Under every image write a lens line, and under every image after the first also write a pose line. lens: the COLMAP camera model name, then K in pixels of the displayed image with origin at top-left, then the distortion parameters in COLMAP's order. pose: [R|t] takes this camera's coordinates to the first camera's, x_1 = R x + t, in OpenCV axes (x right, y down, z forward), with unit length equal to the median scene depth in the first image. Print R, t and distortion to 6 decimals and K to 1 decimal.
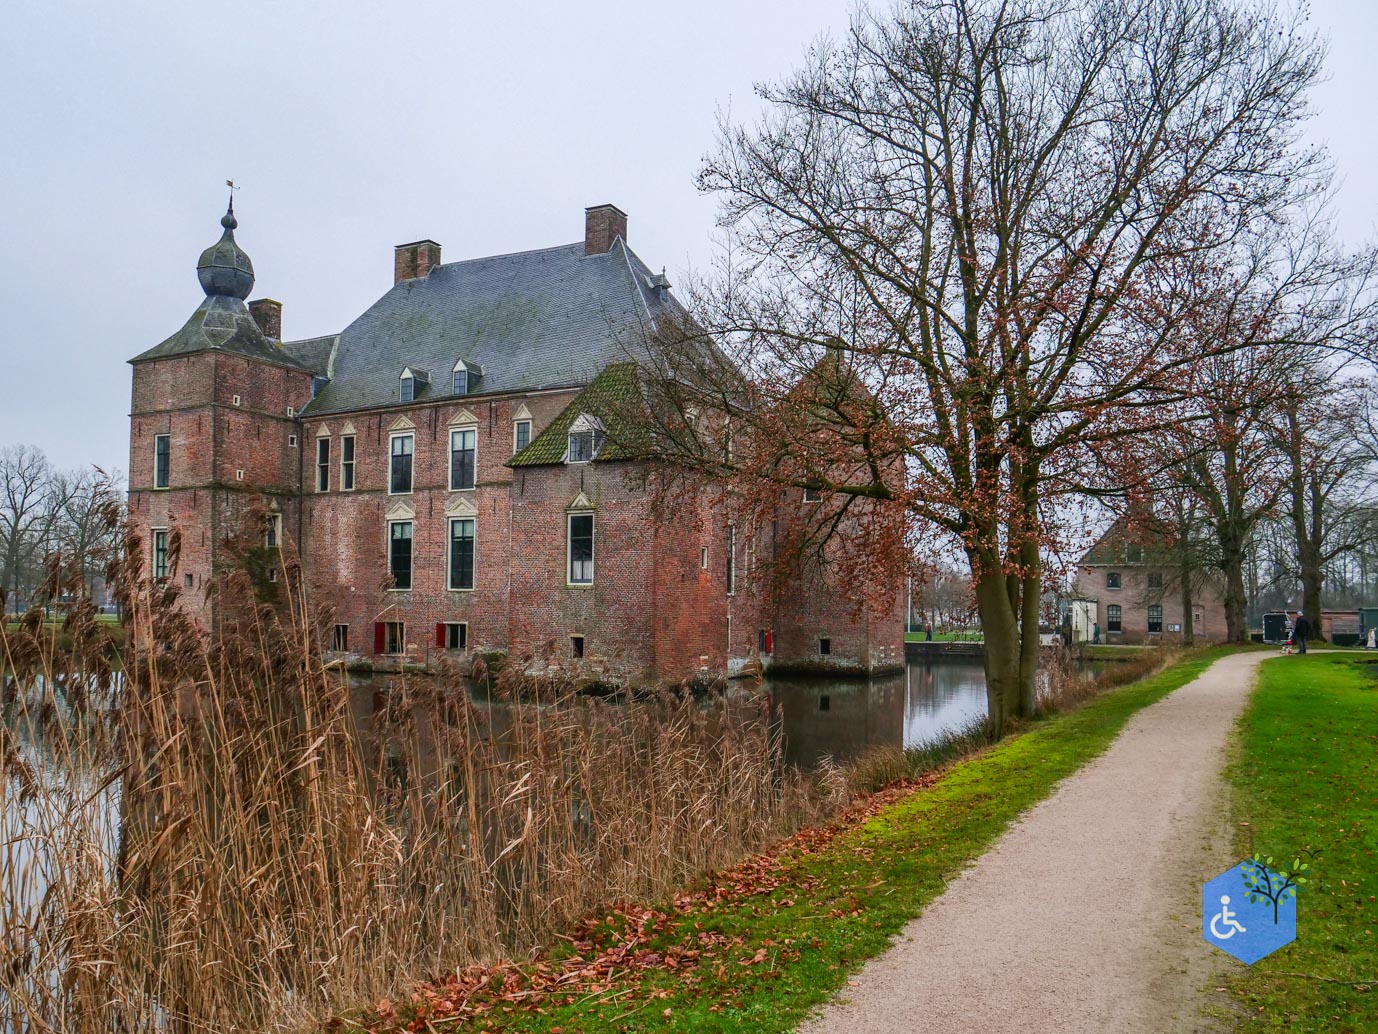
lens RADIAL K [[1095.4, 0, 691.4], [0, 1095.4, 514.3], [0, 0, 1]] dist [-0.016125, -0.012255]
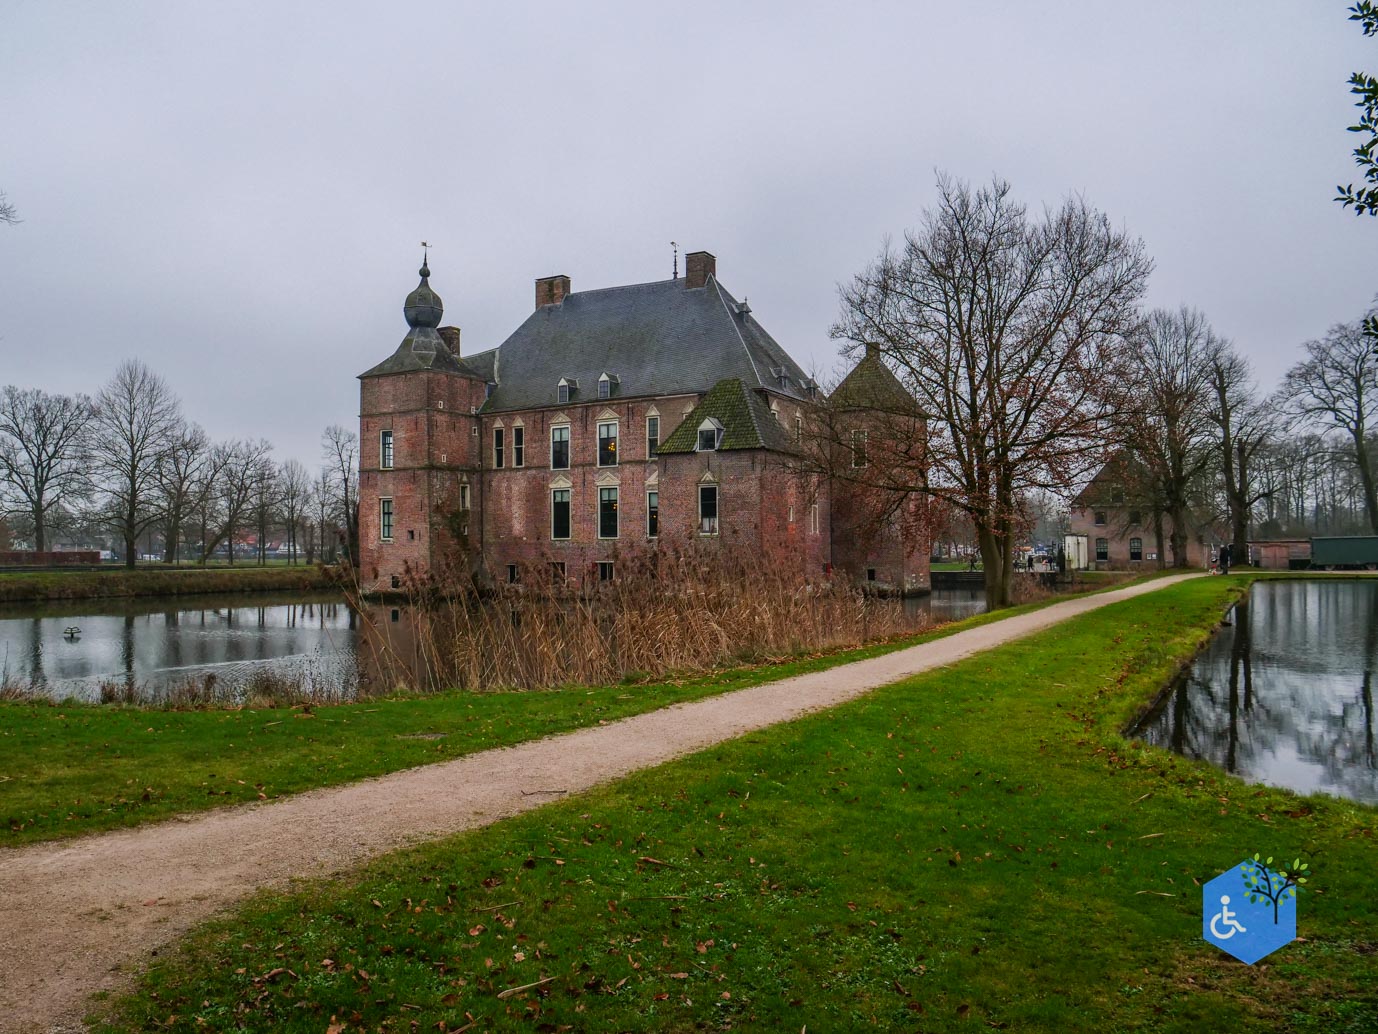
lens RADIAL K [[962.2, 0, 681.4], [0, 962.2, 470.8], [0, 0, 1]] dist [0.000615, 0.003706]
pose [[0.998353, -0.022334, -0.052842, -0.048405], [0.022729, 0.999718, 0.006898, -0.021730], [0.052673, -0.008088, 0.998579, -0.204546]]
